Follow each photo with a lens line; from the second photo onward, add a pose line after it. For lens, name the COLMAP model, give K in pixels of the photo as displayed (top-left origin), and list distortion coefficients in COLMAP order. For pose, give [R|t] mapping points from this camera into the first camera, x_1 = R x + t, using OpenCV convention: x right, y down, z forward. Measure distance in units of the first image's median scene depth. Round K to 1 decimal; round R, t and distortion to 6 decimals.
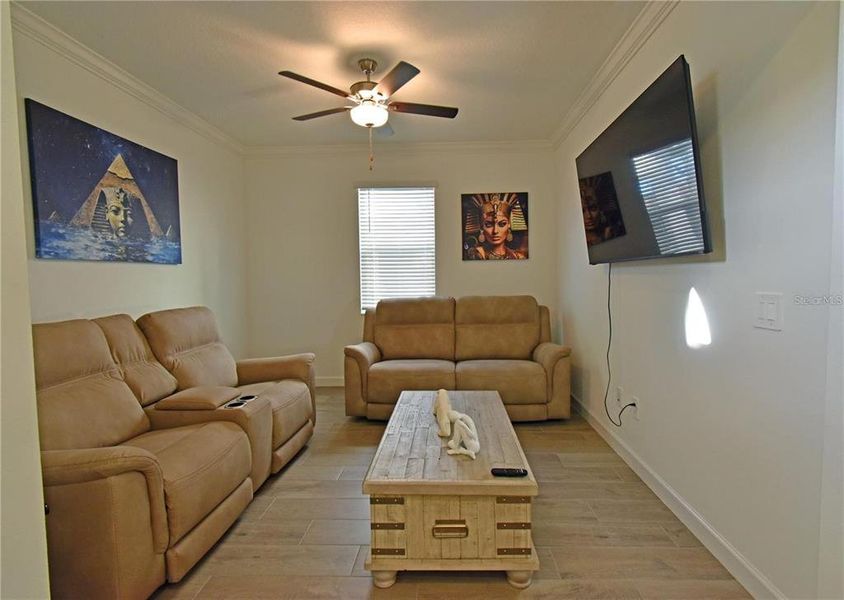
lens RADIAL K [[365.0, 0, 422.0], [0, 365.0, 300.0], [0, 0, 1]] dist [0.010062, -0.007468]
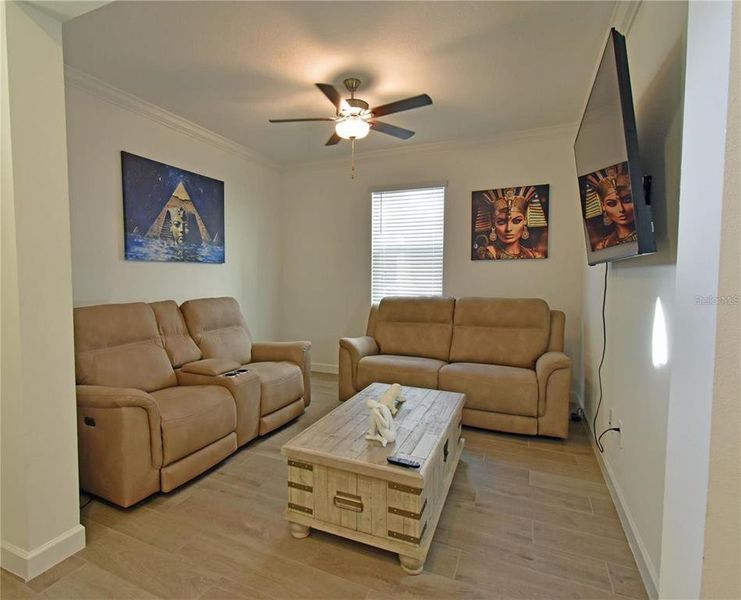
lens RADIAL K [[376.0, 0, 370.5], [0, 376.0, 300.0], [0, 0, 1]] dist [0.000707, -0.000019]
pose [[0.929618, 0.038748, -0.366481, 0.342375], [-0.037646, 0.999240, 0.010155, -0.004198], [0.366595, 0.004356, 0.930370, -0.032335]]
